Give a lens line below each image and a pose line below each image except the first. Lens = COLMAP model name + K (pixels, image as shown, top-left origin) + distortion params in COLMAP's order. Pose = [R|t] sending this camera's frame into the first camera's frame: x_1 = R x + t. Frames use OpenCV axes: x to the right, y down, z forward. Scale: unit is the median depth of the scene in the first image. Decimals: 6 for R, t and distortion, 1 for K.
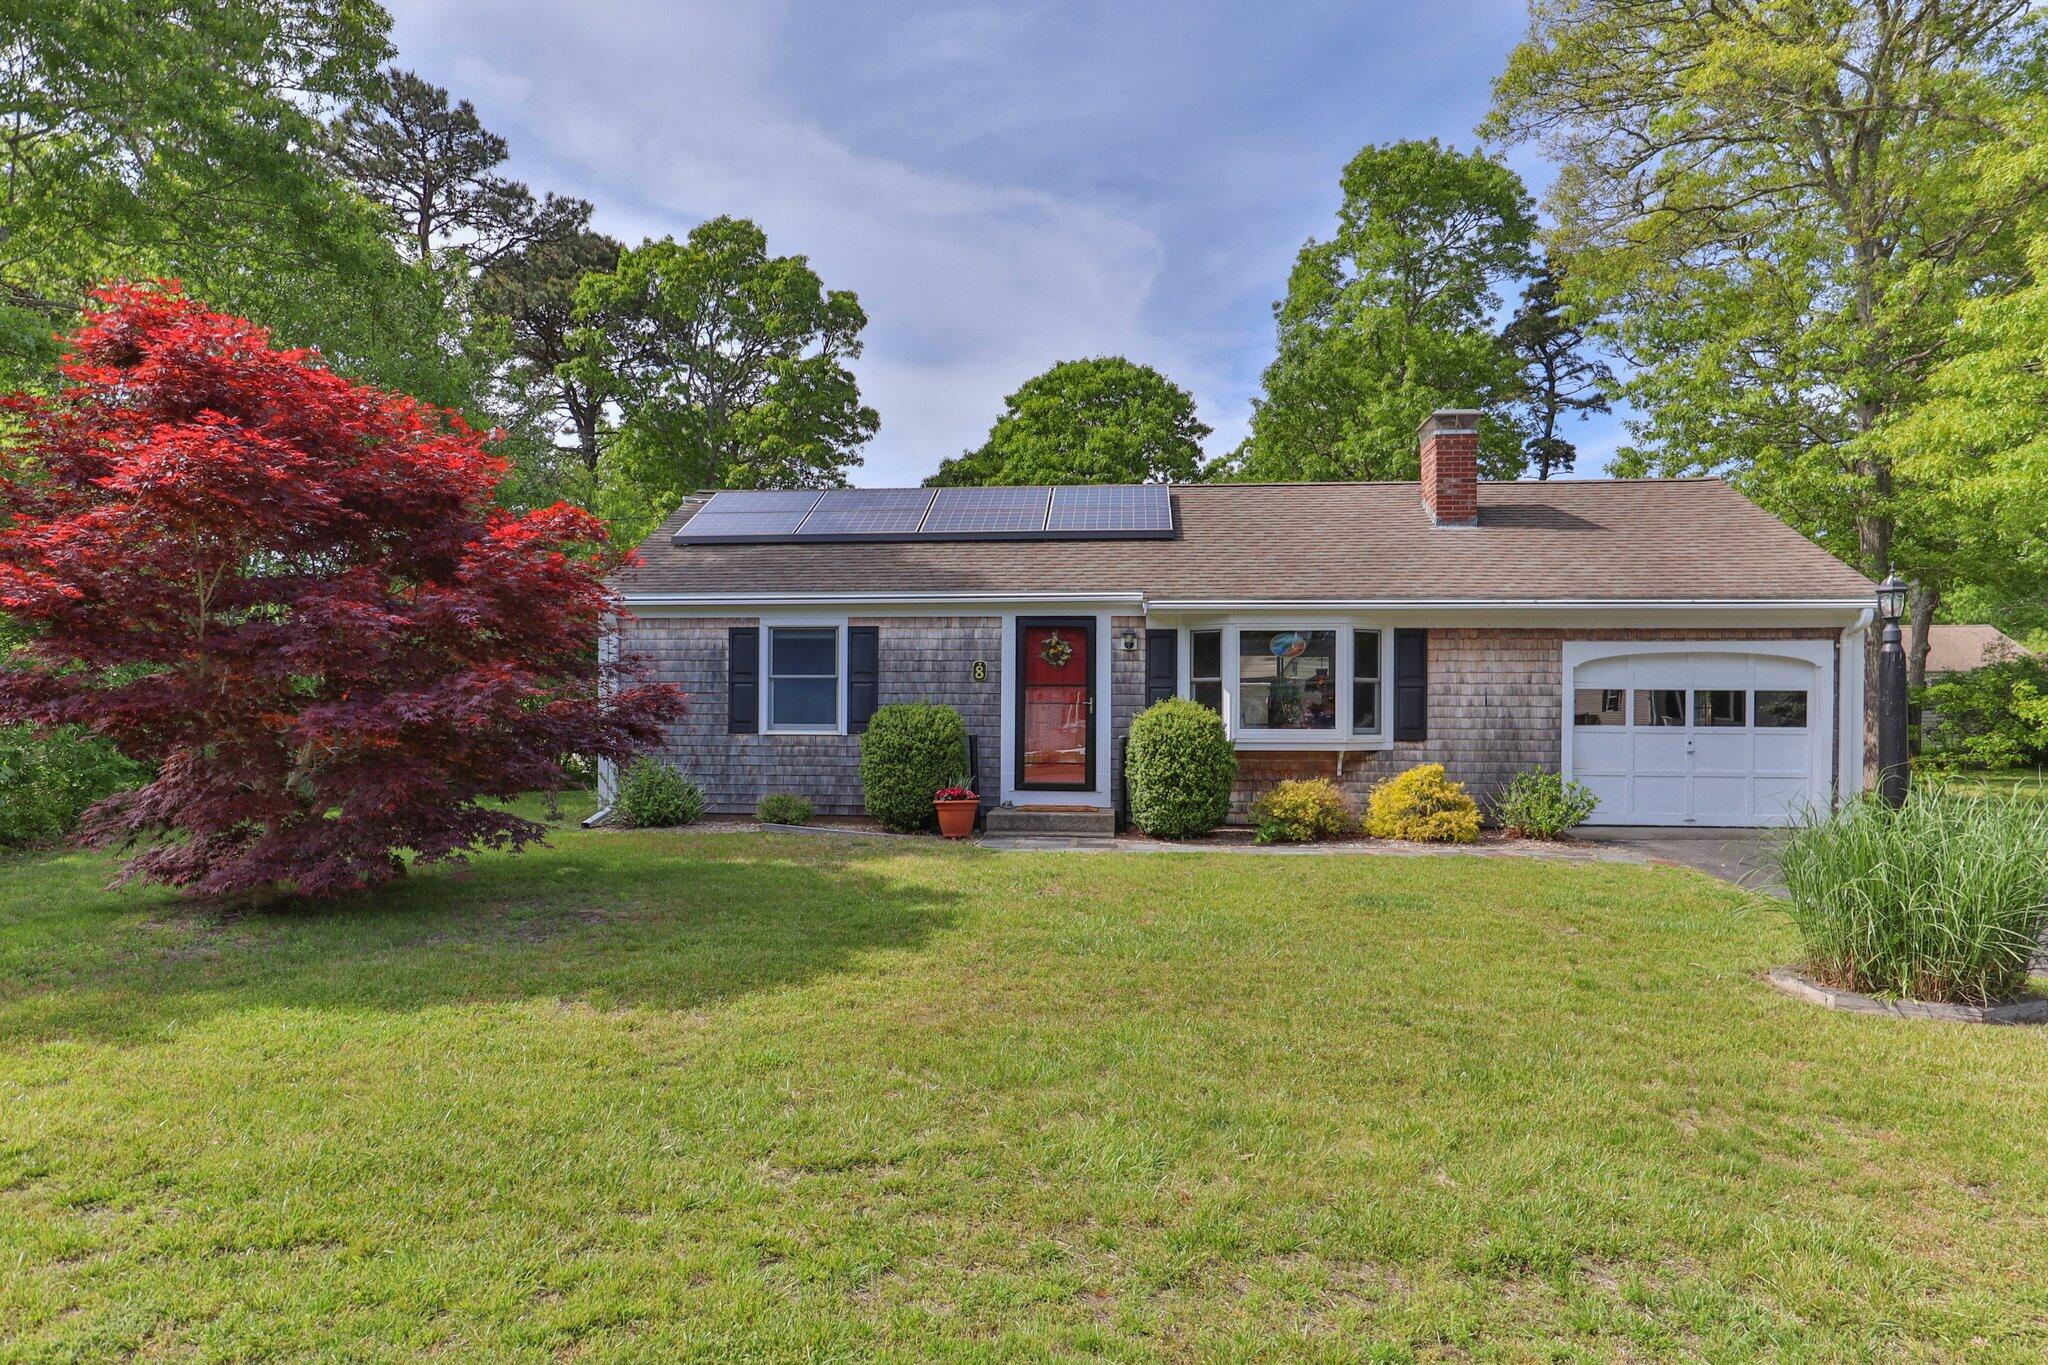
lens RADIAL K [[1304.4, 0, 1020.4], [0, 1304.4, 631.8], [0, 0, 1]] dist [-0.046886, 0.000539]
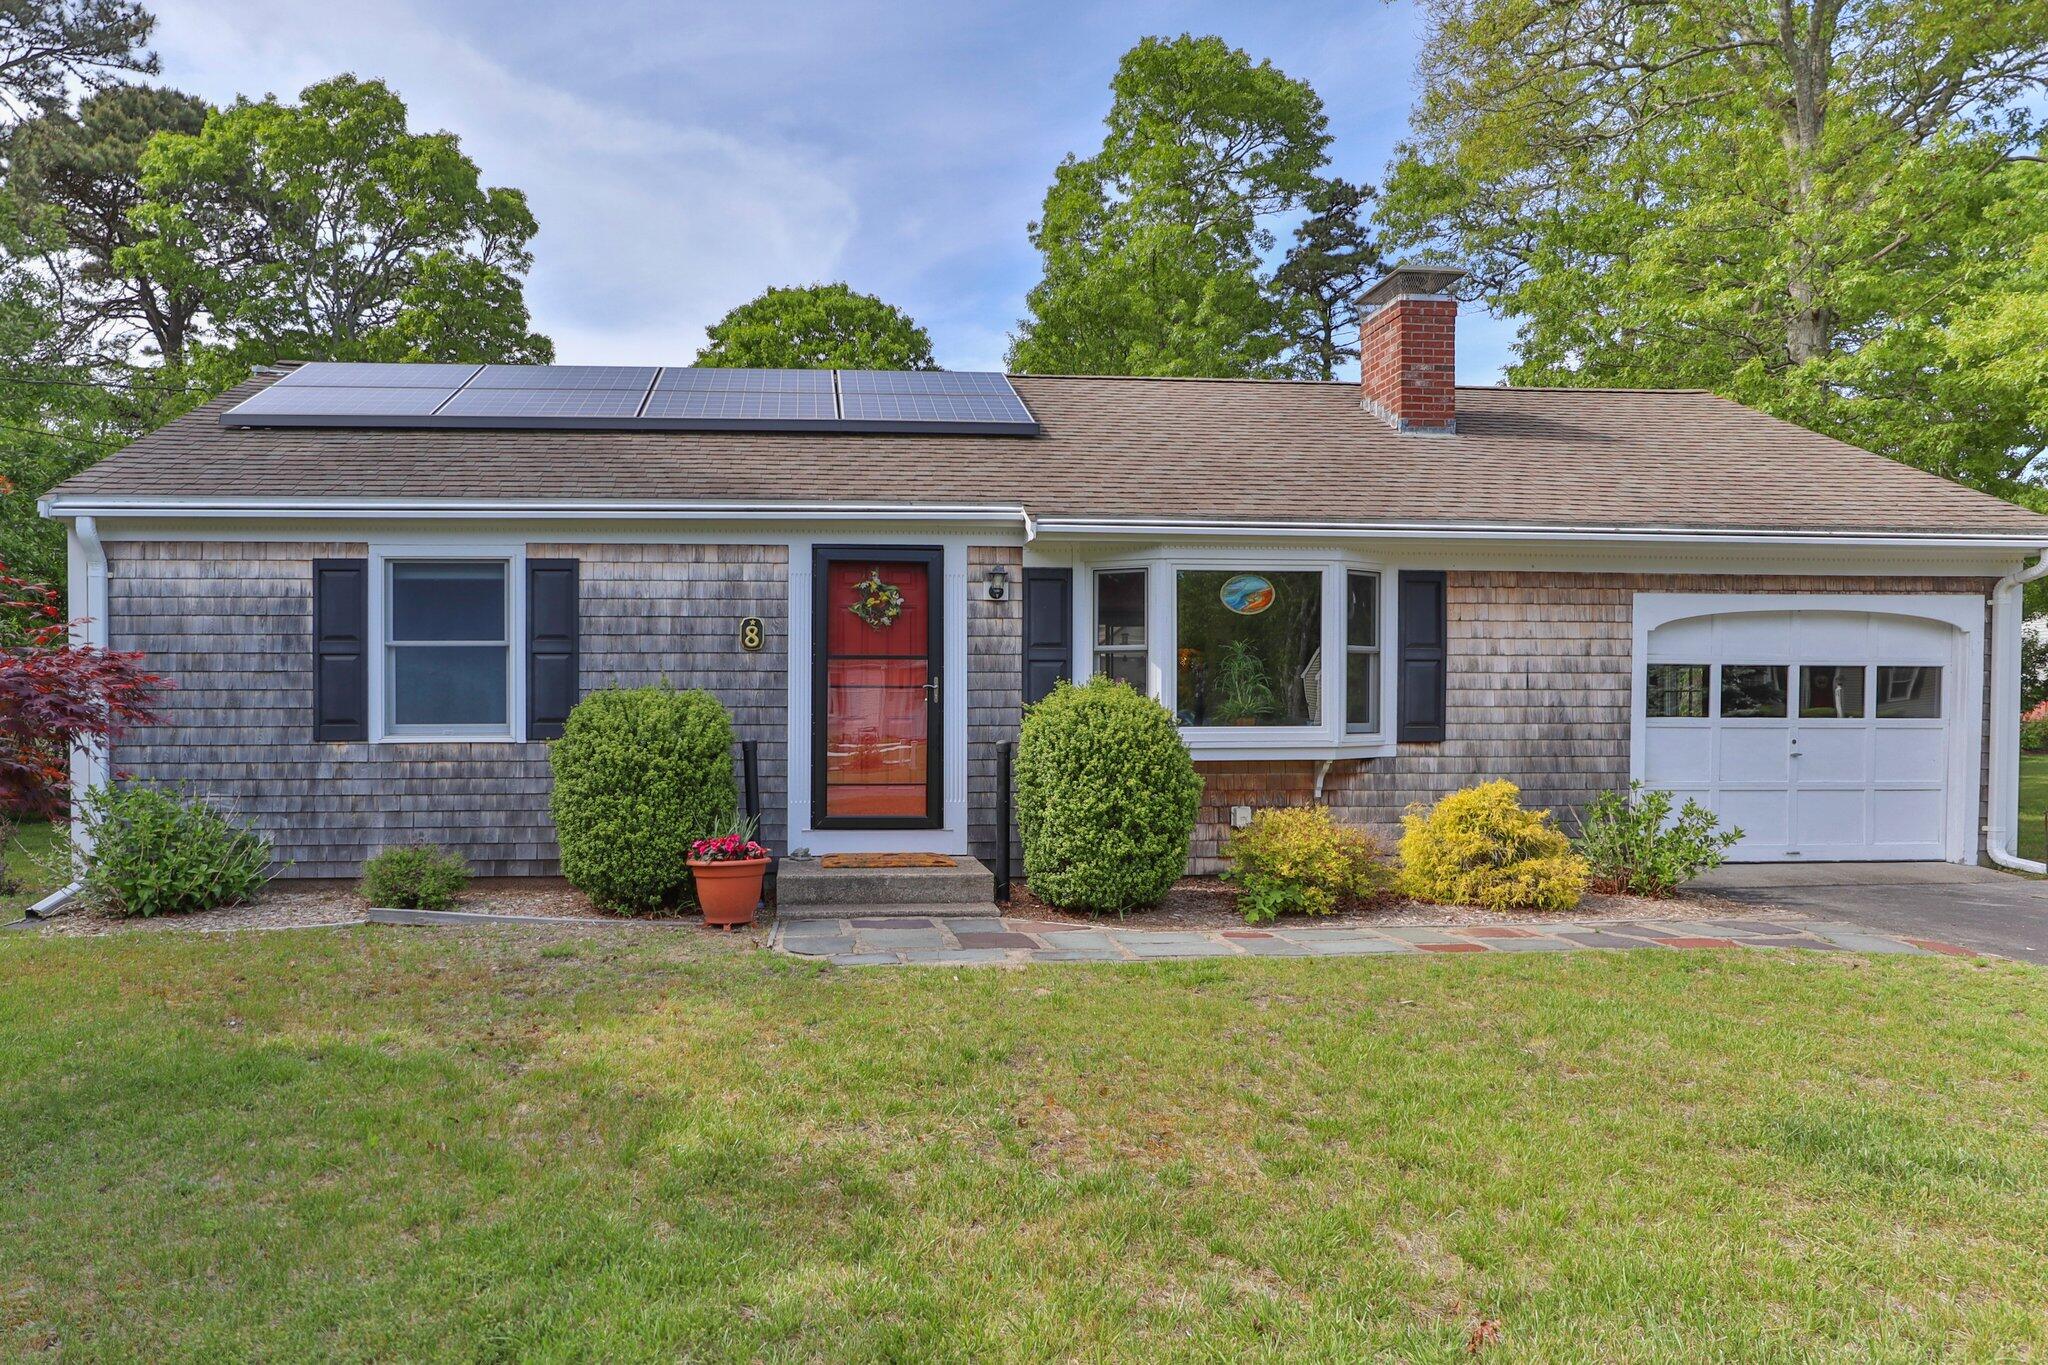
lens RADIAL K [[1314.5, 0, 935.0], [0, 1314.5, 680.5], [0, 0, 1]] dist [-0.029310, 0.002504]
pose [[0.983789, -0.002896, 0.179307, -0.057185], [-0.005592, 0.998888, 0.046814, 0.022580], [-0.179243, -0.047058, 0.982679, 0.385964]]
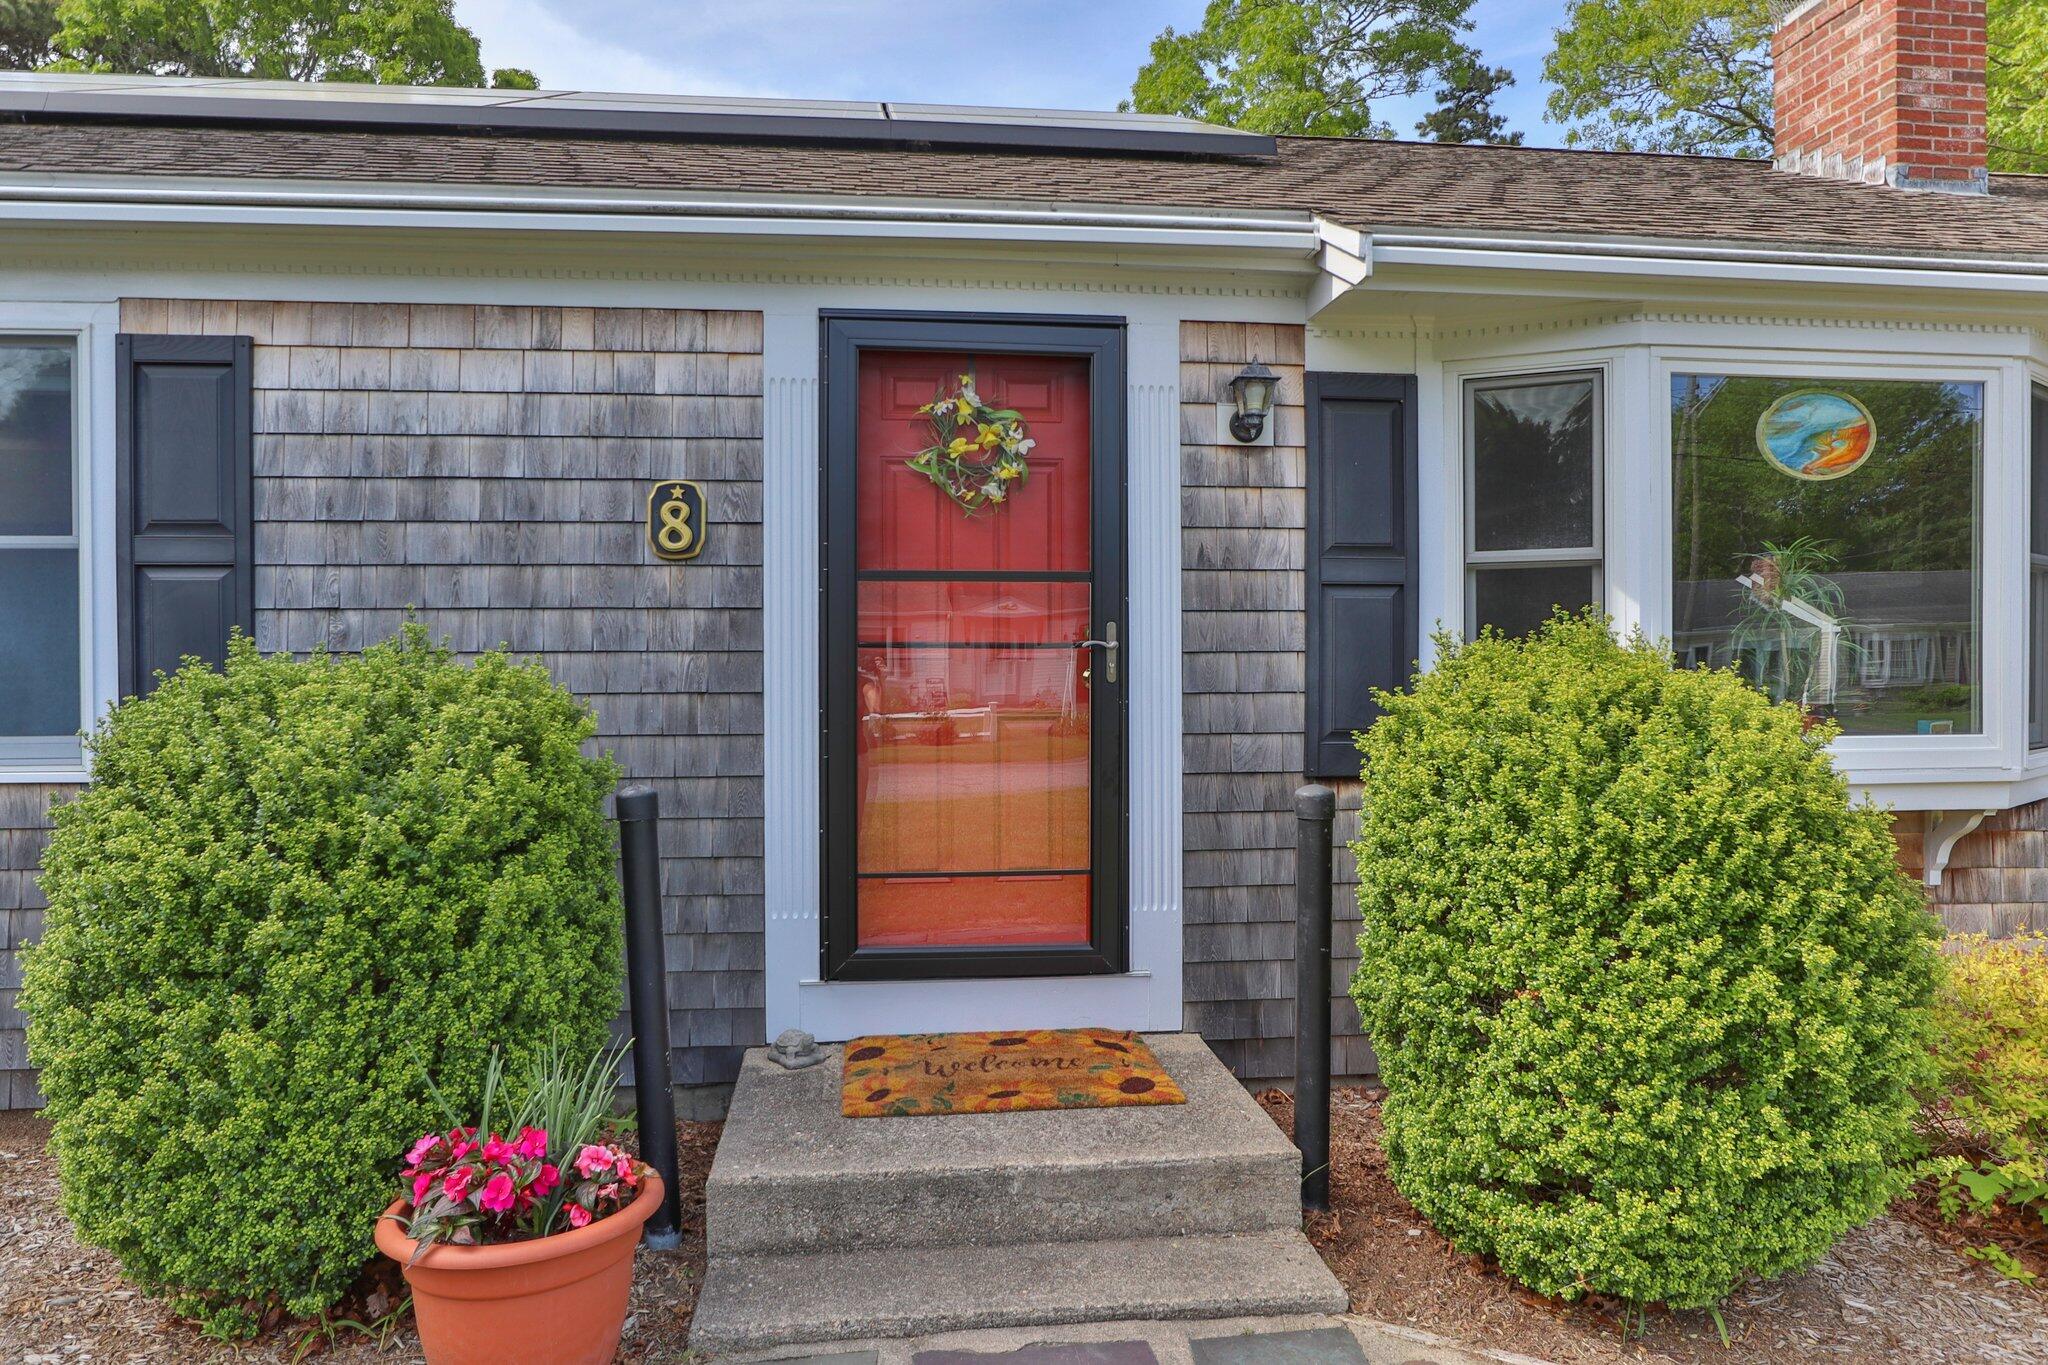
lens RADIAL K [[1265.1, 0, 1024.0], [0, 1265.1, 682.5], [0, 0, 1]] dist [-0.027186, 0.000263]
pose [[0.979686, -0.011701, 0.200195, -0.014432], [-0.005312, 0.996432, 0.084235, 0.040526], [-0.200466, -0.083587, 0.976128, 0.745828]]
